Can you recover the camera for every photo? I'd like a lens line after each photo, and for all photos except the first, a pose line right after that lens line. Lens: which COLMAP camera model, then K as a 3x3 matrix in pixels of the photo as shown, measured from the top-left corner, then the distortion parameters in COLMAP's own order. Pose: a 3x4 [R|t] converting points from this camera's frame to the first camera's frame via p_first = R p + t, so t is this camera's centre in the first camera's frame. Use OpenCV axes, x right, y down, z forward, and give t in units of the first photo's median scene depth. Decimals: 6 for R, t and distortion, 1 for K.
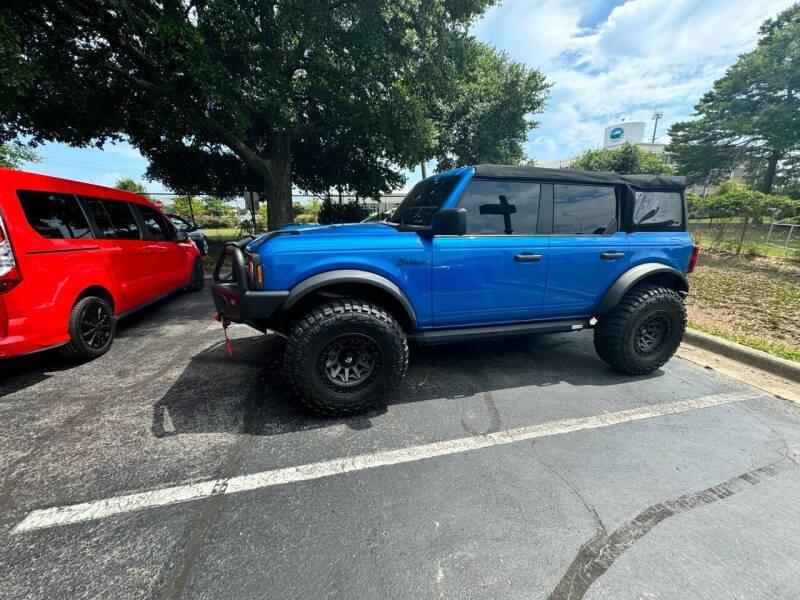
lens RADIAL K [[318.6, 0, 406.2], [0, 318.6, 303.9], [0, 0, 1]] dist [0.000328, -0.000446]
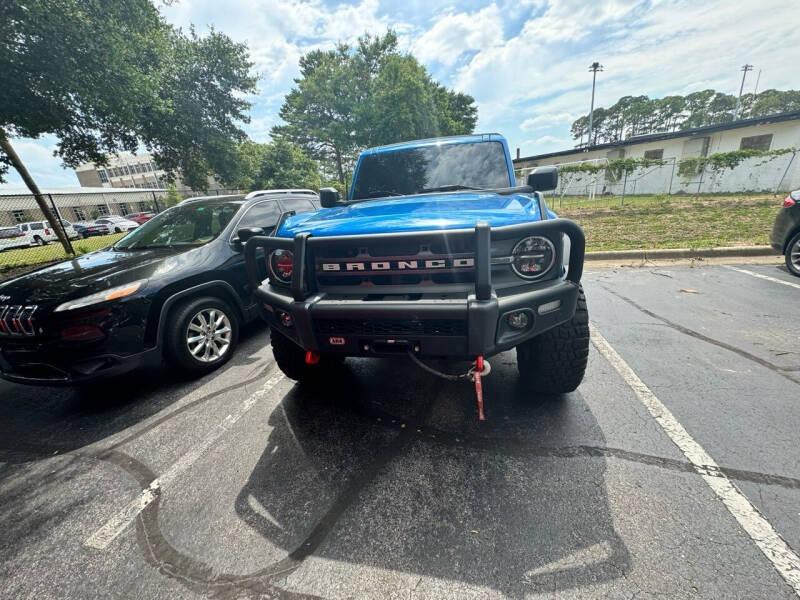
lens RADIAL K [[318.6, 0, 403.0], [0, 318.6, 300.6], [0, 0, 1]] dist [0.000328, -0.000446]
pose [[0.462779, -0.323523, 0.825330, -1.353321], [0.326321, 0.927822, 0.180724, -0.247298], [-0.824227, 0.185687, 0.534948, 1.008922]]
